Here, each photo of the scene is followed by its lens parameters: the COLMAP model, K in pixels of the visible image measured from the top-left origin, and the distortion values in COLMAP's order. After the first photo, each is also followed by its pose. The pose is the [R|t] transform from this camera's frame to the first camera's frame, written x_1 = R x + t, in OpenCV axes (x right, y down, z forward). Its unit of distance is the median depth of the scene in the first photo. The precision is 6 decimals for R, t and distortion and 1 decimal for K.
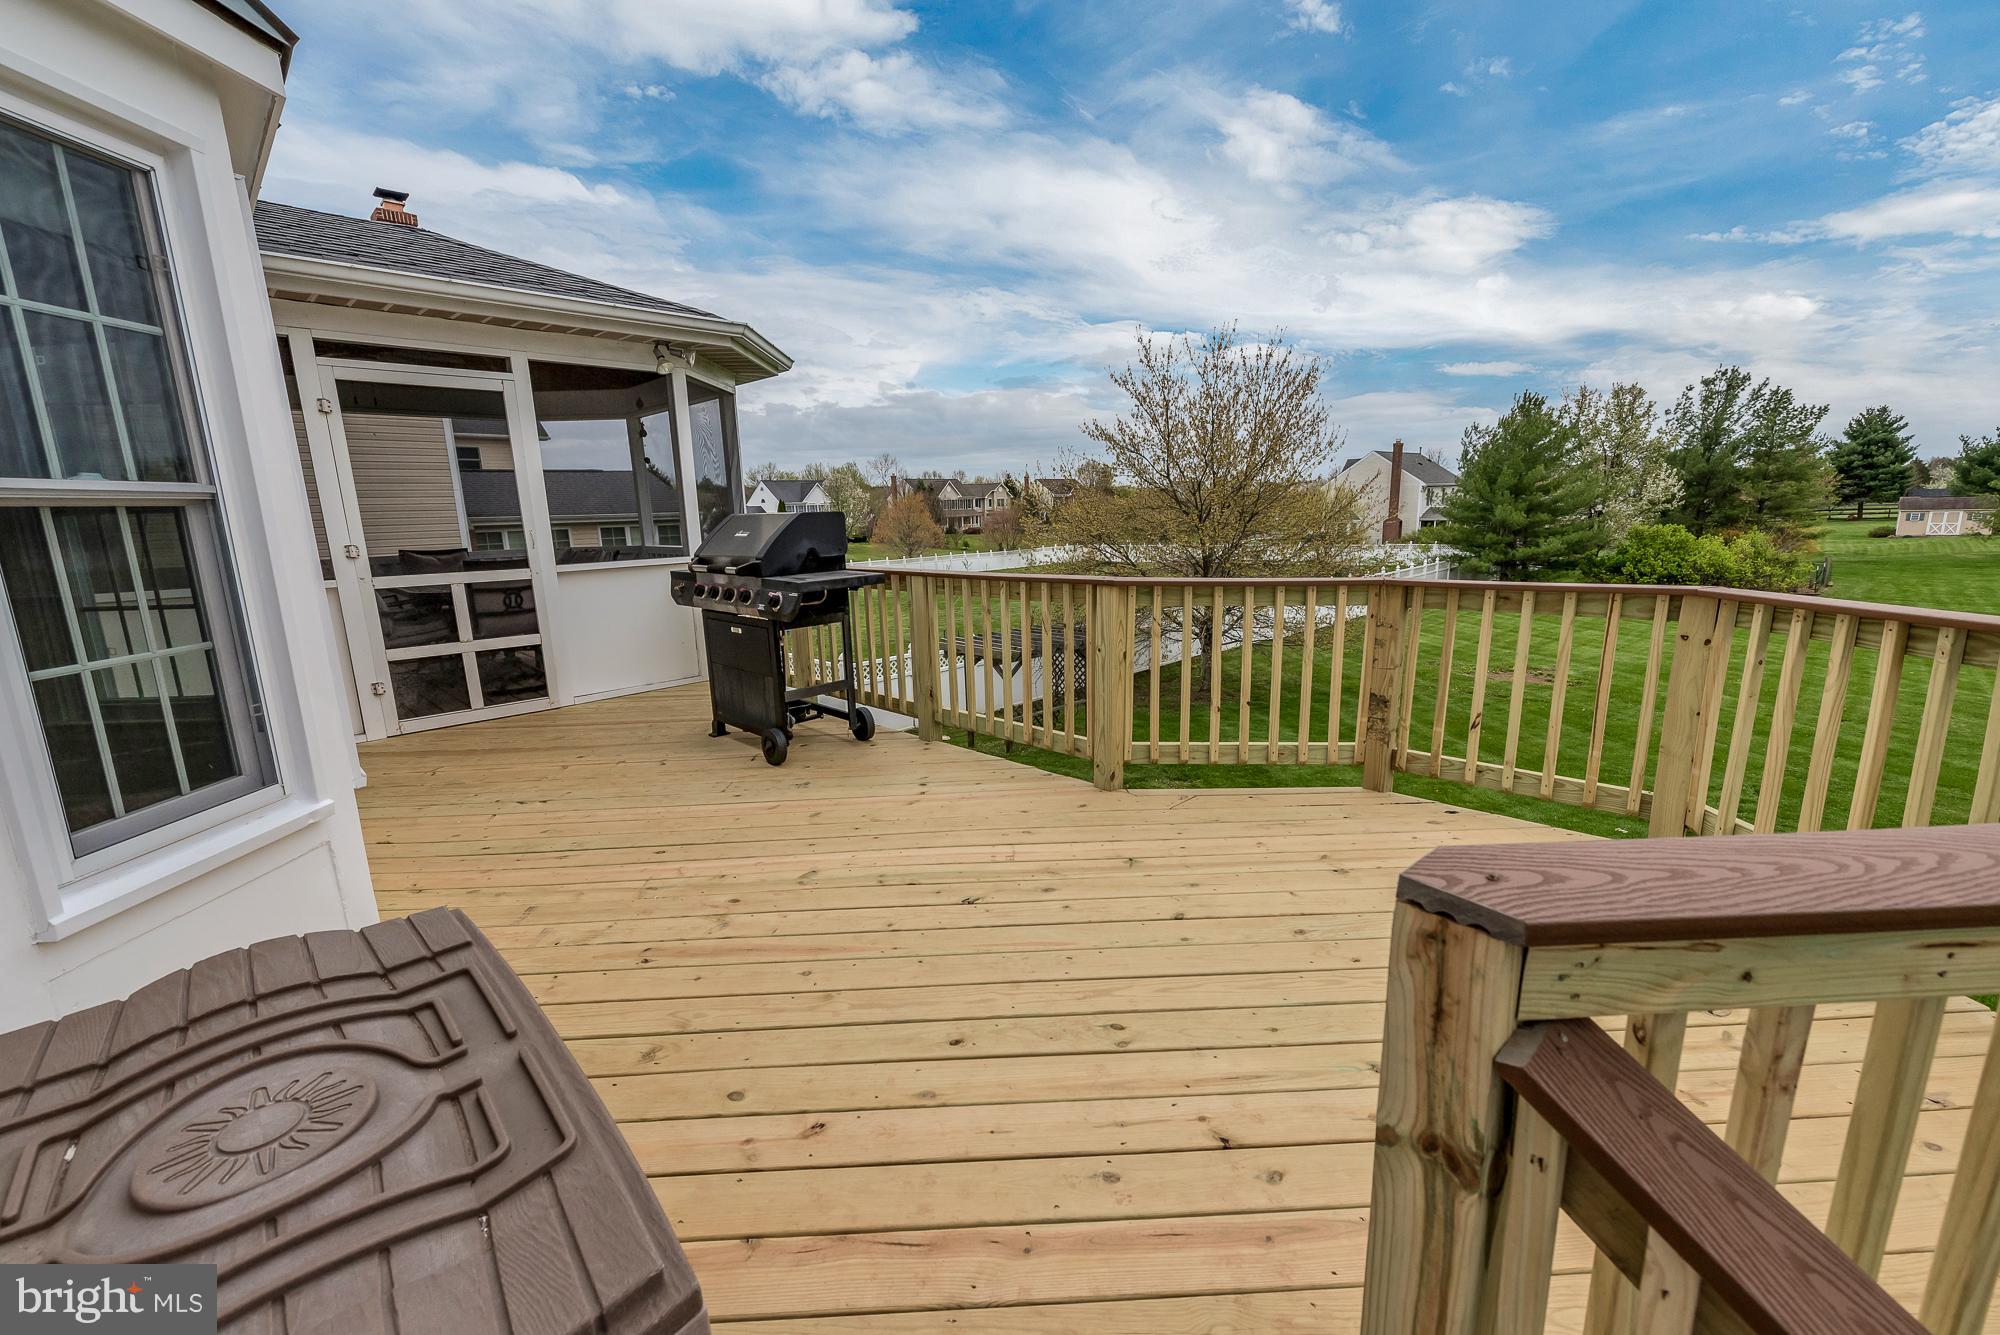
lens RADIAL K [[821.2, 0, 999.4], [0, 821.2, 678.9], [0, 0, 1]] dist [0.000382, 0.000223]
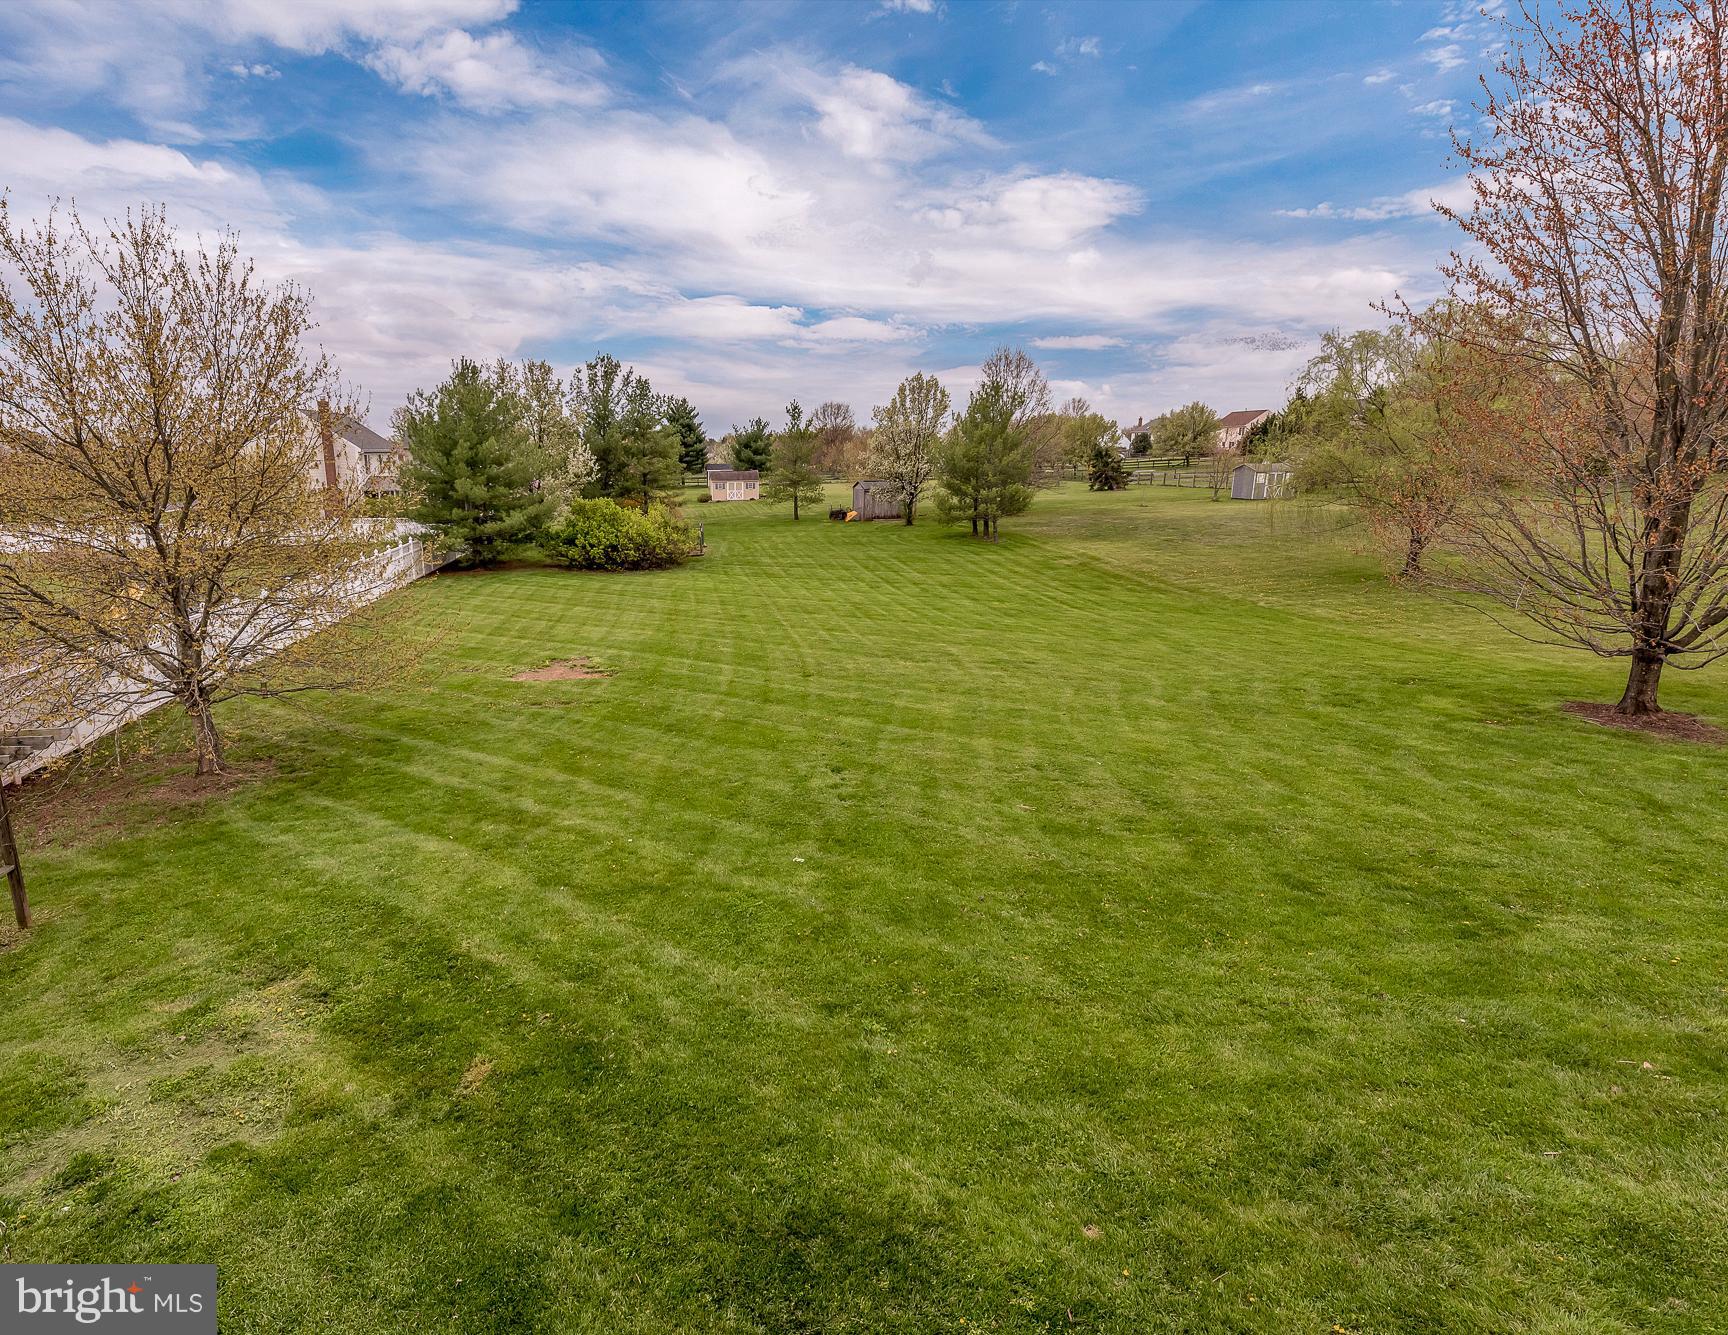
lens RADIAL K [[849.1, 0, 868.2], [0, 849.1, 656.4], [0, 0, 1]] dist [0.001680, -0.000533]
pose [[1.000000, -0.000068, -0.000473, 0.334490], [0.000069, 1.000000, 0.000968, 0.011131], [0.000473, -0.000968, 0.999999, -0.055049]]
